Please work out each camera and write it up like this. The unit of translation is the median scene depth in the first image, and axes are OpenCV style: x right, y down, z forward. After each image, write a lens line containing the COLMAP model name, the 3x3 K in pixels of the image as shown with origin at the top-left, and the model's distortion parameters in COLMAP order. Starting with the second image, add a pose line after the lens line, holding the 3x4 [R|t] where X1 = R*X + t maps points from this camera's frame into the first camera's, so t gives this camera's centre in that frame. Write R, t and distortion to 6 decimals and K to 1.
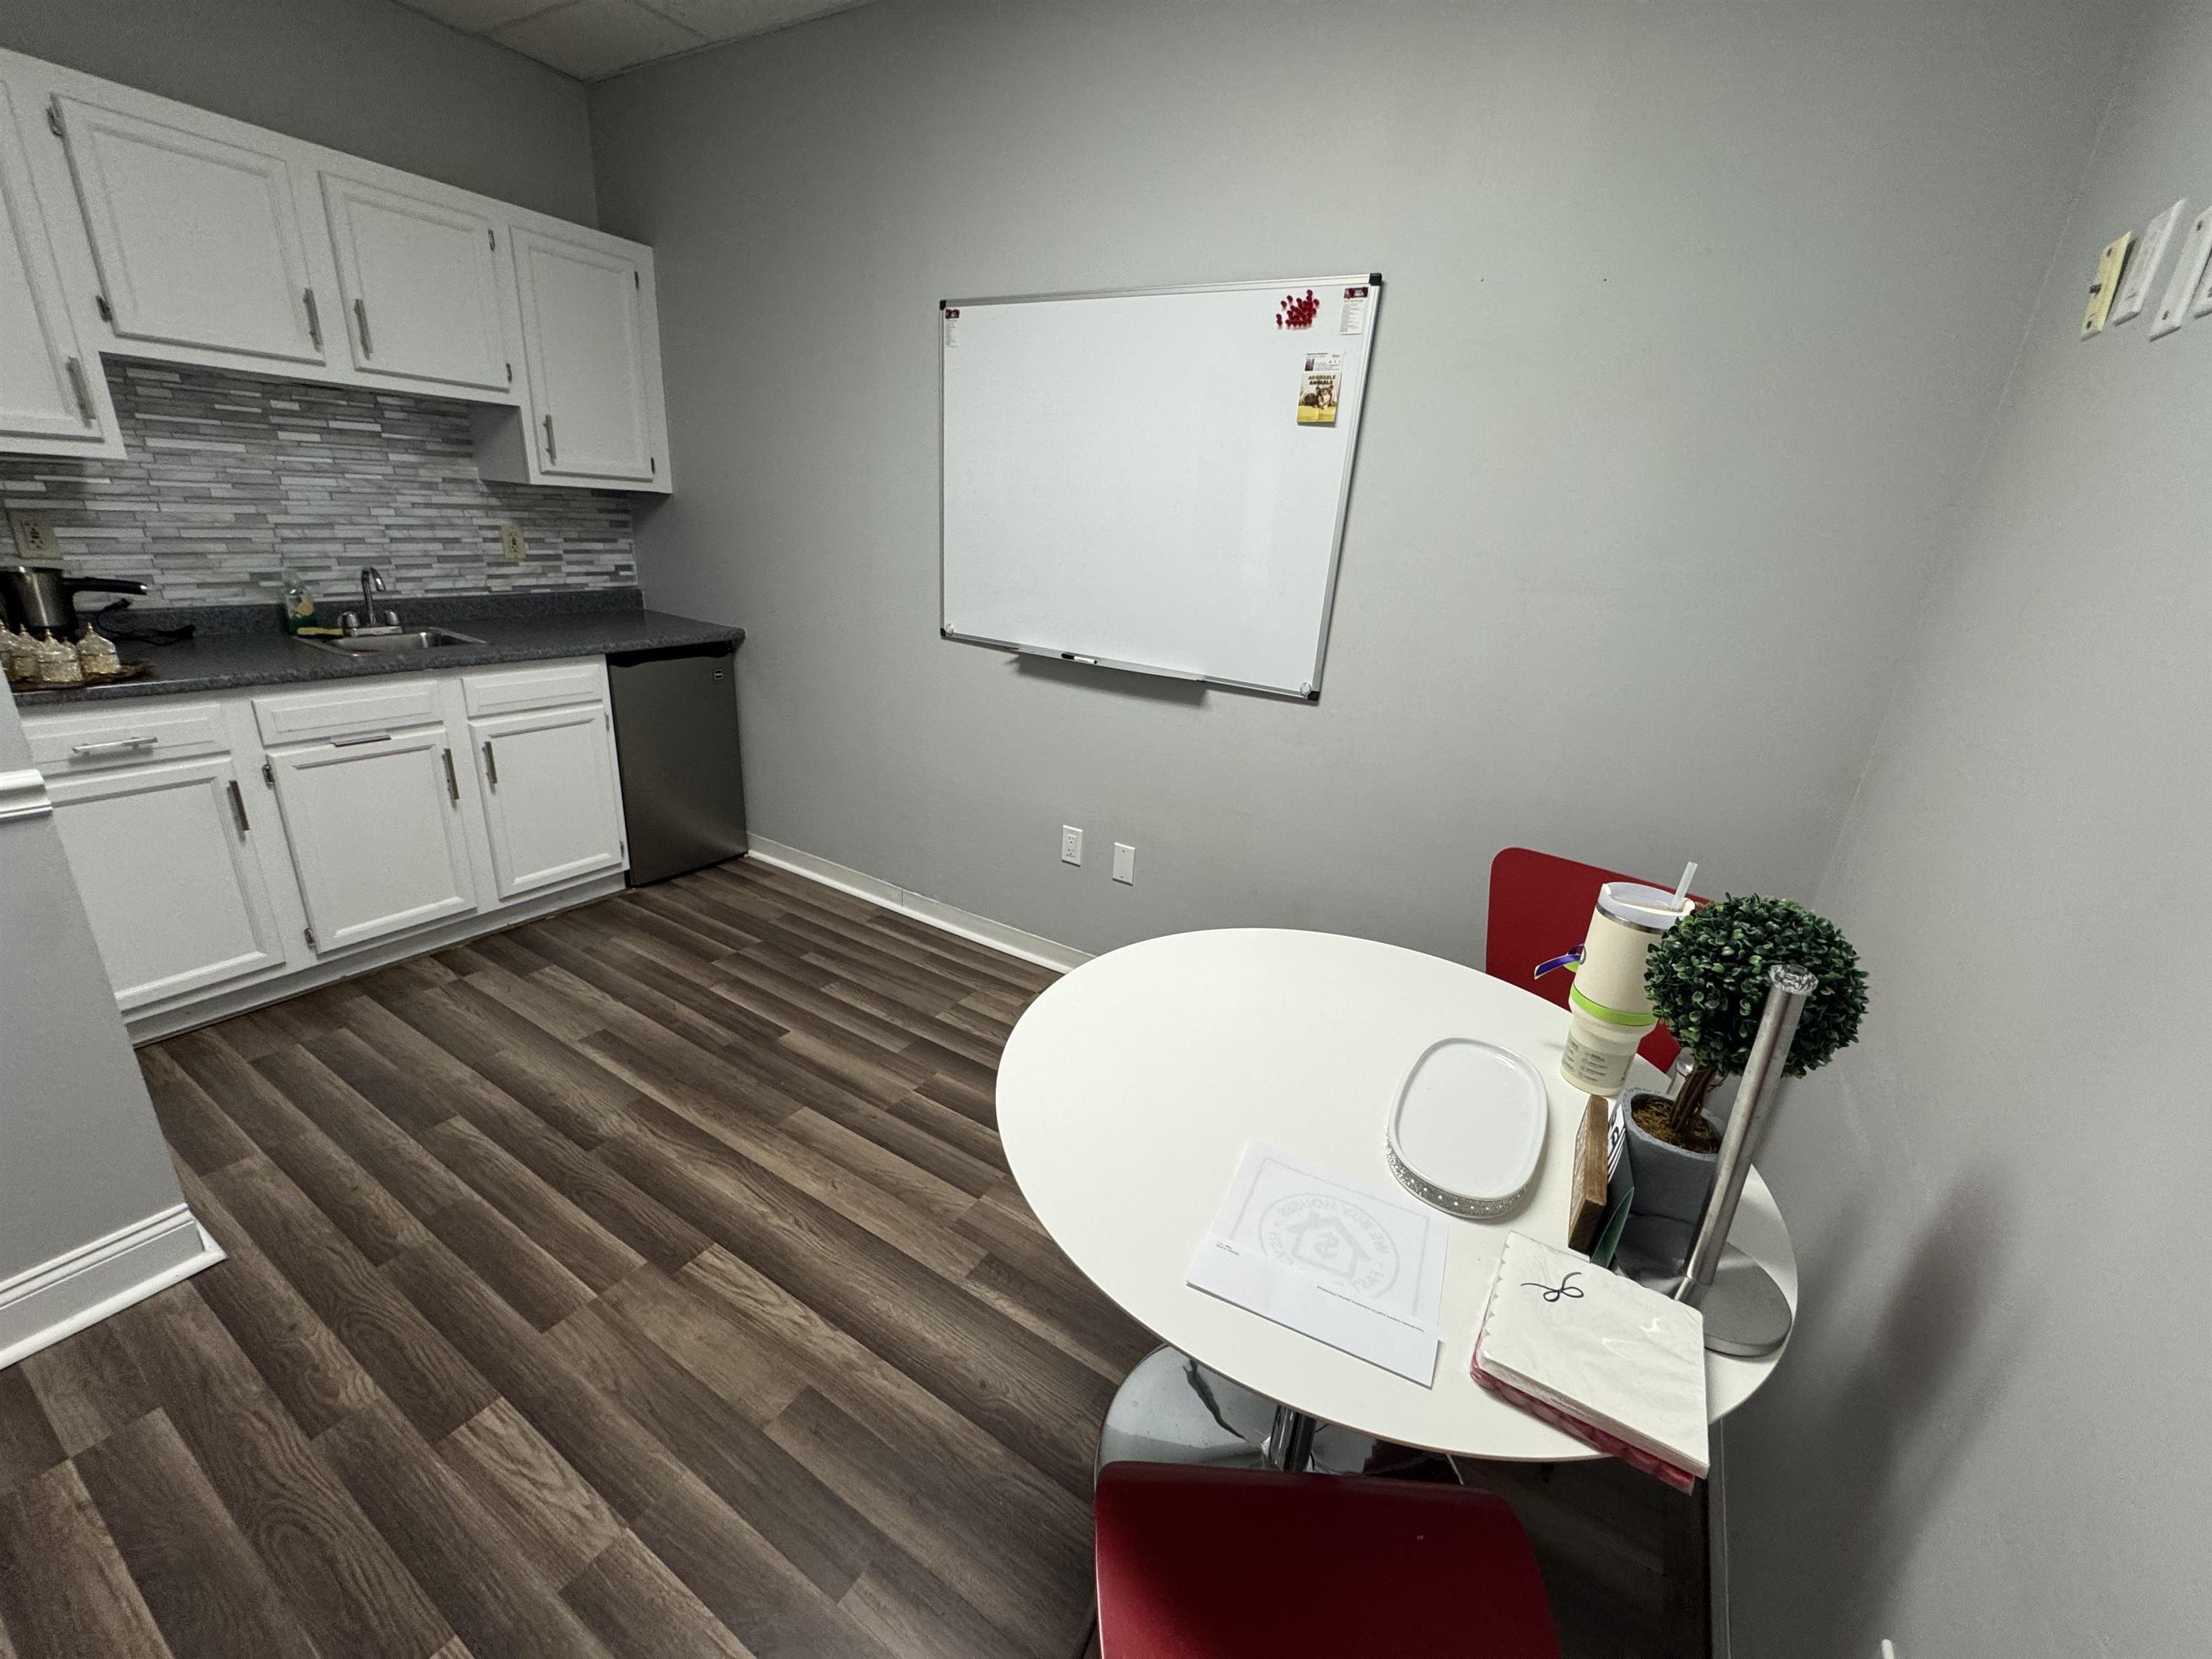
lens RADIAL K [[871.9, 0, 1110.4], [0, 871.9, 835.2], [0, 0, 1]] dist [-0.000502, 0.000146]
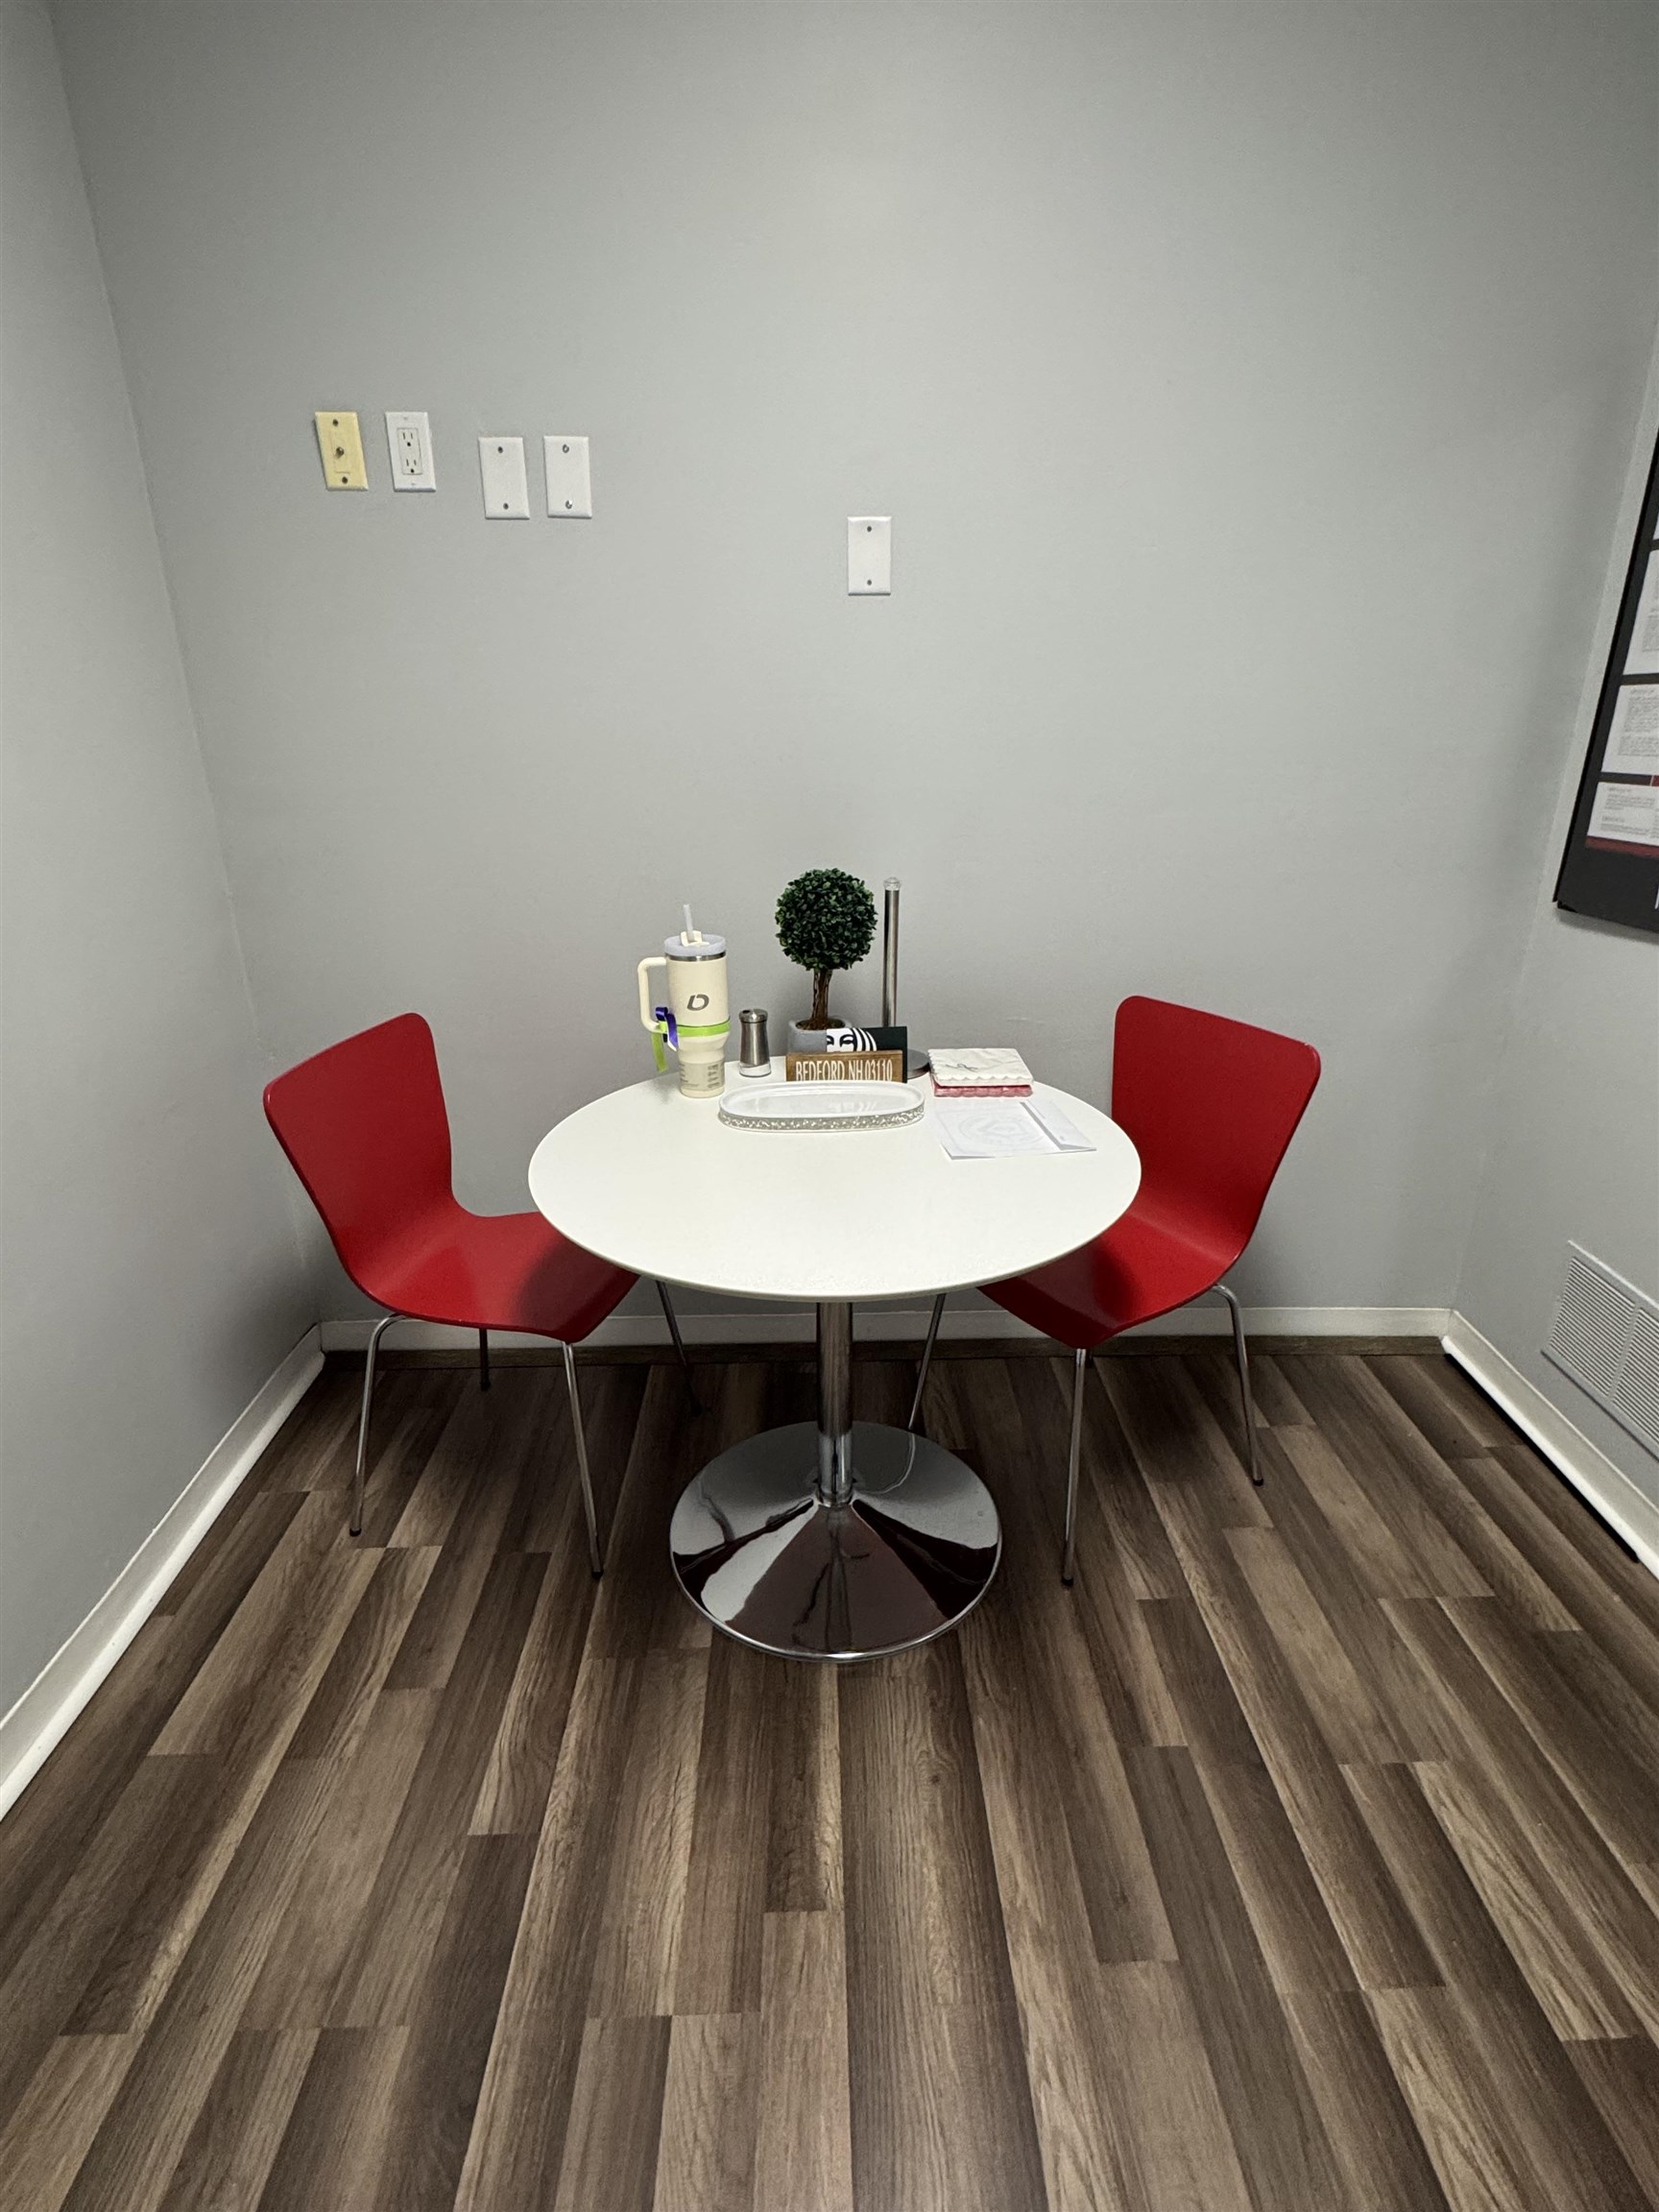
lens RADIAL K [[1096.3, 0, 829.5], [0, 1096.3, 1106.0], [0, 0, 1]] dist [-0.000926, -0.000072]
pose [[-0.530352, -0.363730, 0.765786, -0.535805], [0.266433, 0.786009, 0.557856, -0.373099], [-0.804823, 0.499891, -0.319951, 0.911531]]
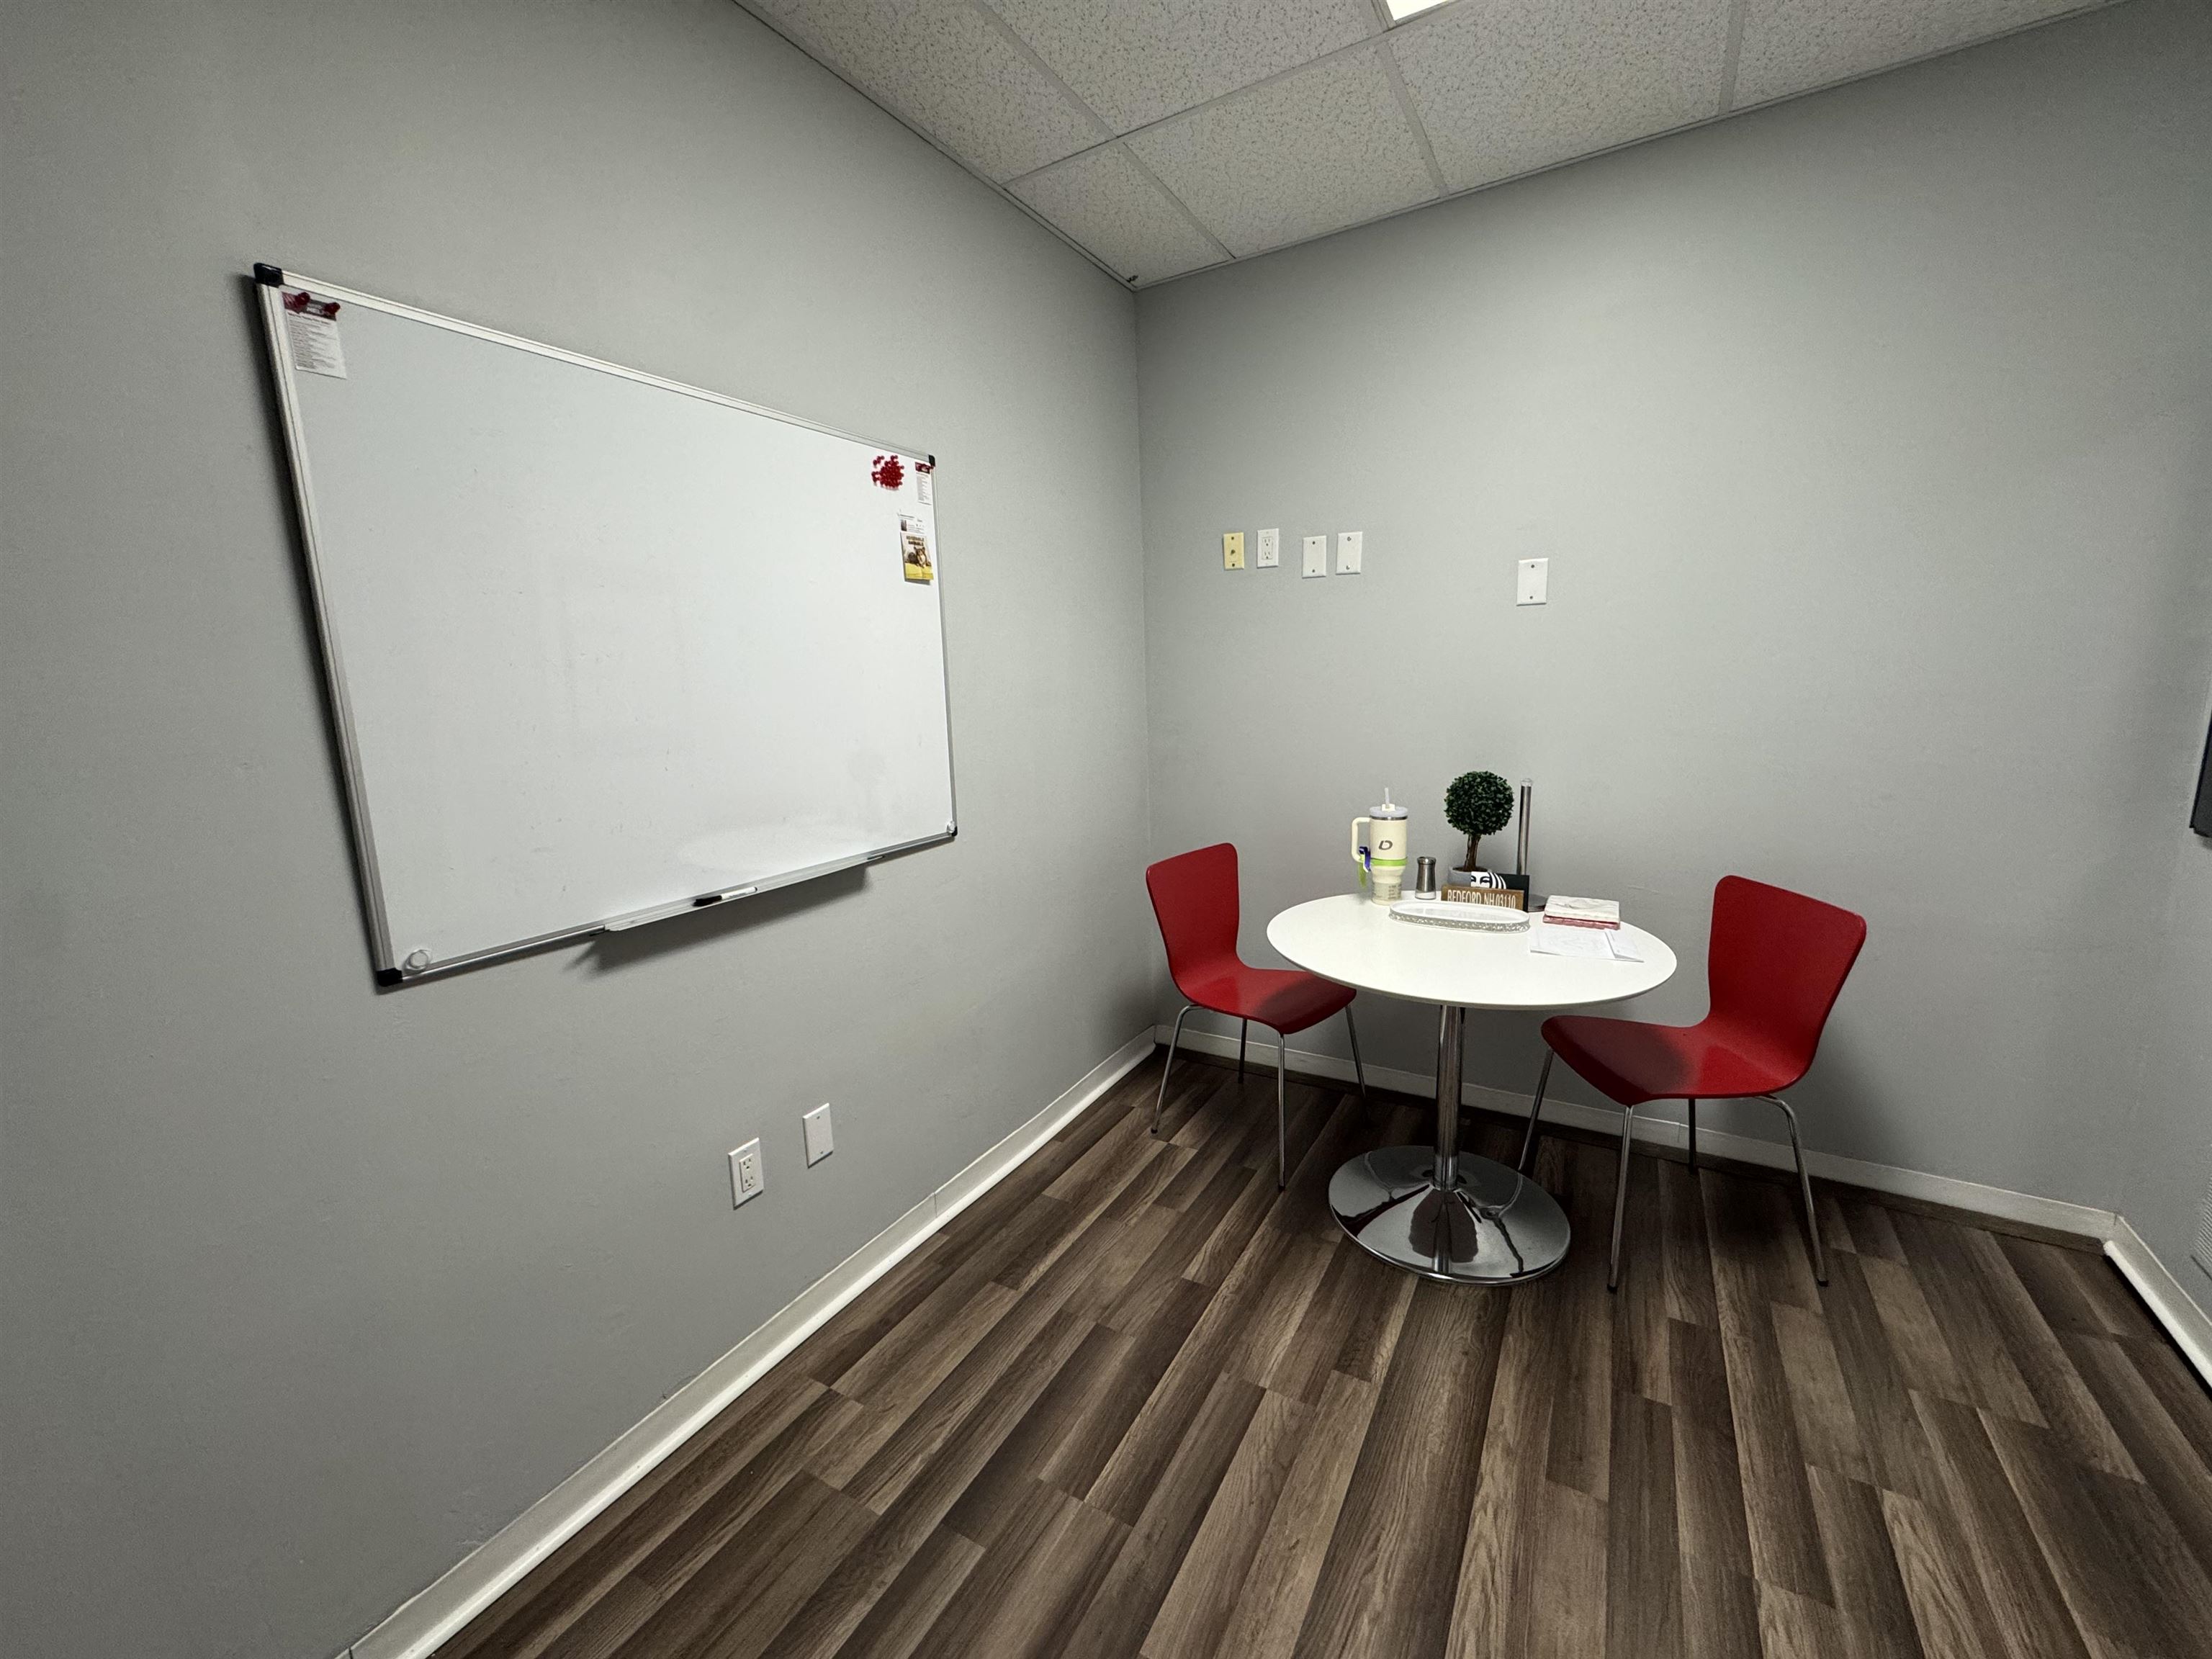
lens RADIAL K [[871.9, 0, 1110.4], [0, 871.9, 835.2], [0, 0, 1]] dist [-0.000502, 0.000146]
pose [[-0.017120, -0.254619, 0.966890, -0.939115], [0.376373, 0.894261, 0.242158, -0.410863], [-0.926310, 0.368057, 0.080522, 0.914532]]
